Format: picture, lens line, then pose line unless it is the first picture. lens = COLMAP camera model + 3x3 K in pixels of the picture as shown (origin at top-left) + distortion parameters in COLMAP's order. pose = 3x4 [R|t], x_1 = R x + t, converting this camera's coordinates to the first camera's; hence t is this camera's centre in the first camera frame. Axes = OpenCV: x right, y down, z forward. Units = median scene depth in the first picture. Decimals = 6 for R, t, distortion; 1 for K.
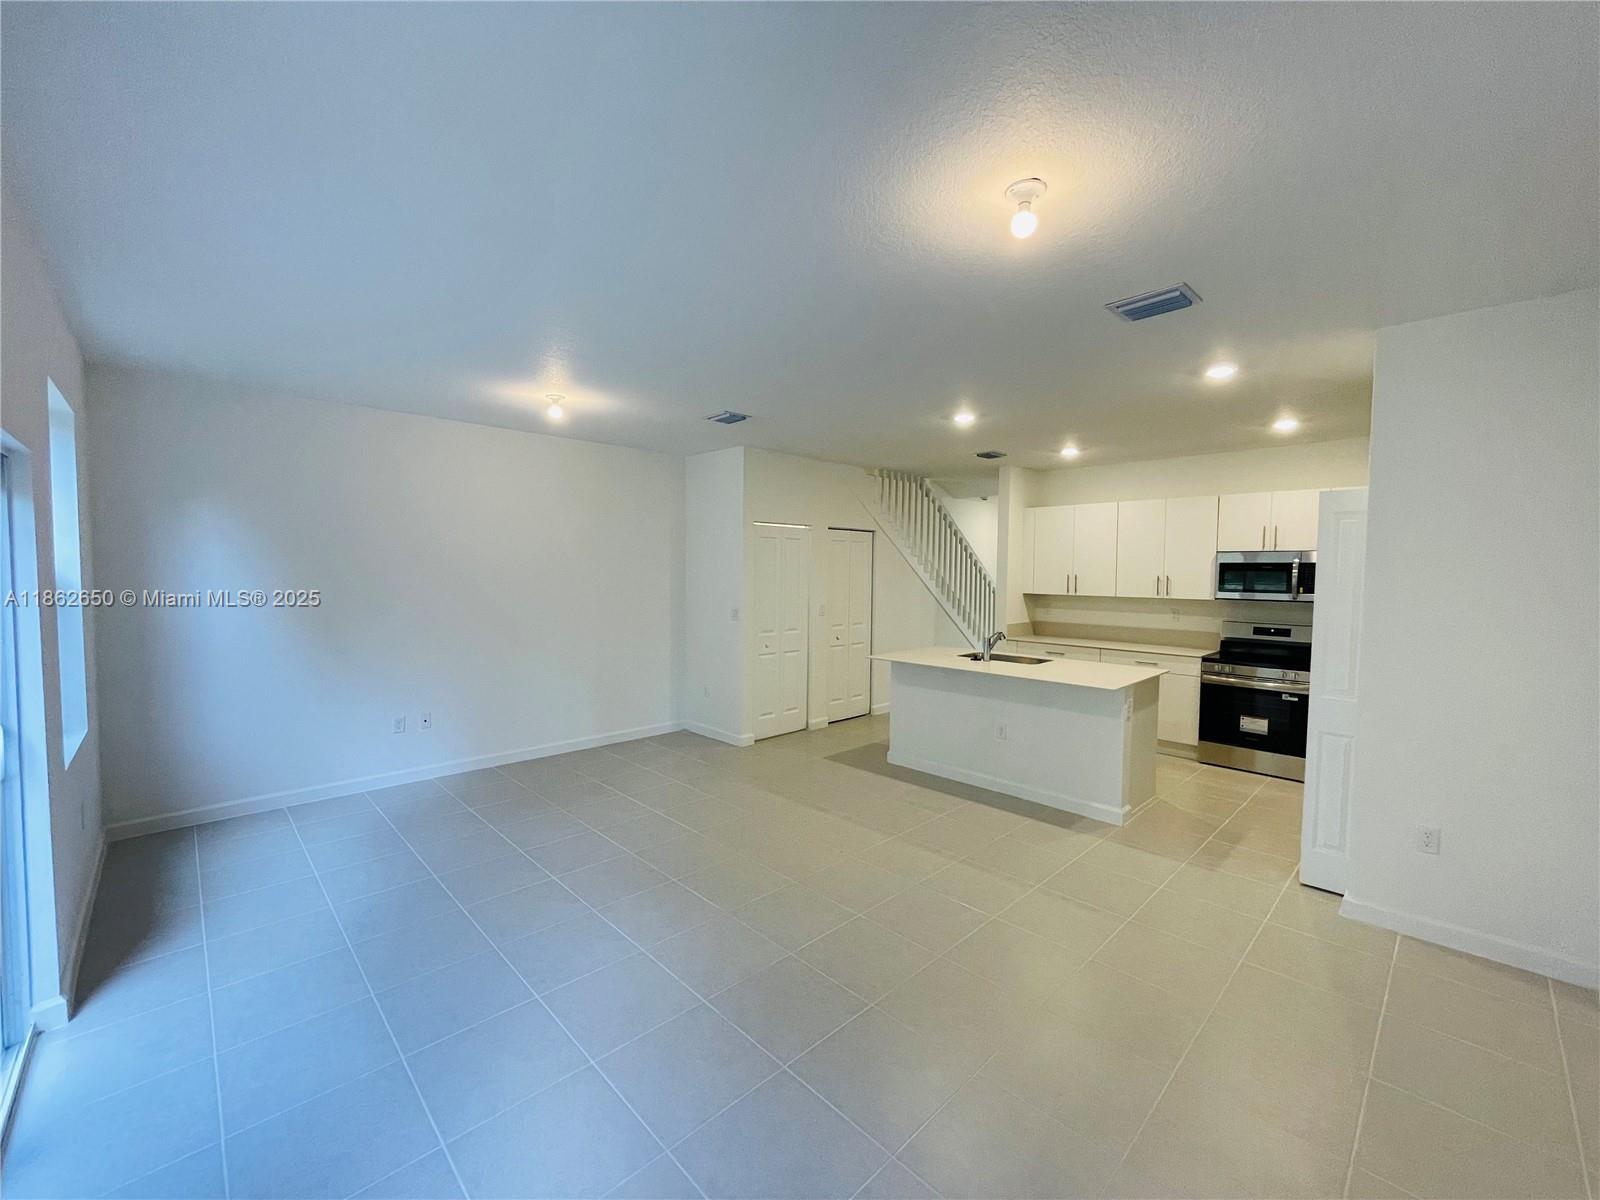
lens RADIAL K [[650.7, 0, 792.6], [0, 650.7, 605.6], [0, 0, 1]] dist [-0.000816, 0.000251]
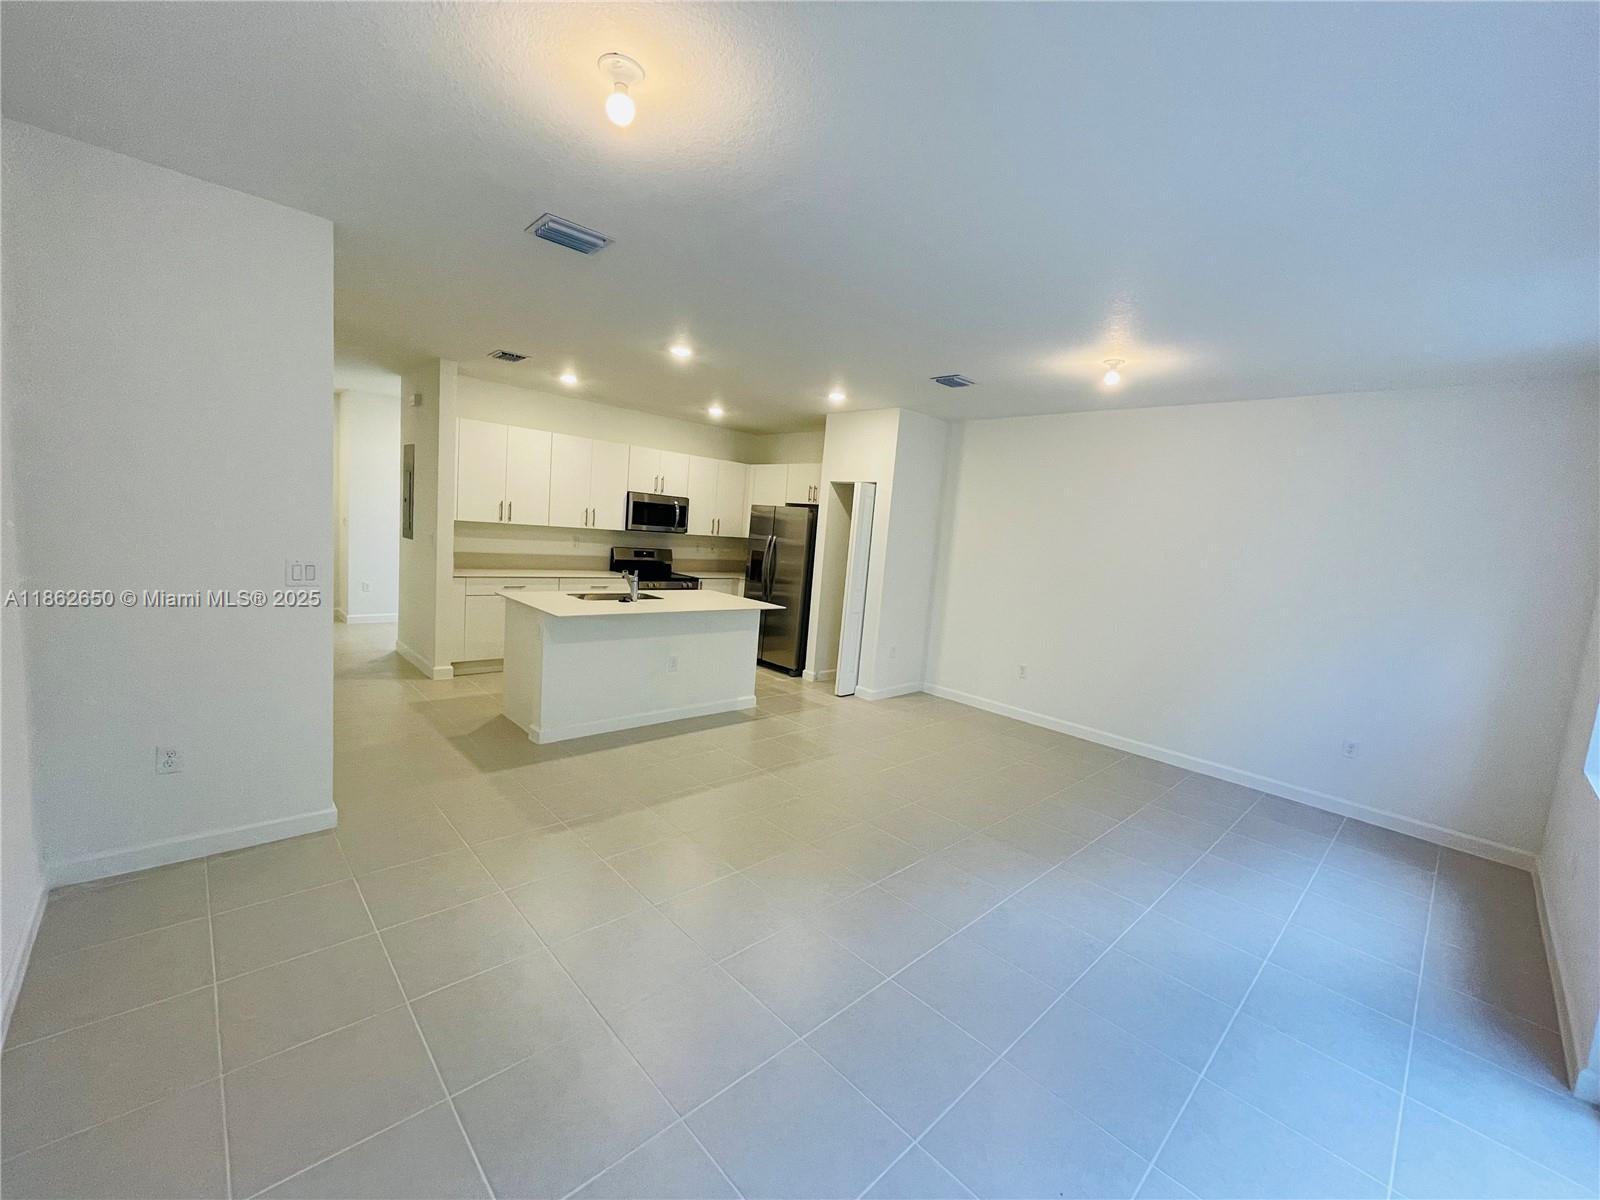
lens RADIAL K [[650.7, 0, 792.6], [0, 650.7, 605.6], [0, 0, 1]] dist [-0.000816, 0.000251]
pose [[0.008335, -0.132098, 0.991202, -0.601782], [-0.026992, 0.990845, 0.132277, -0.039873], [-0.999601, -0.027857, 0.004693, 0.671991]]
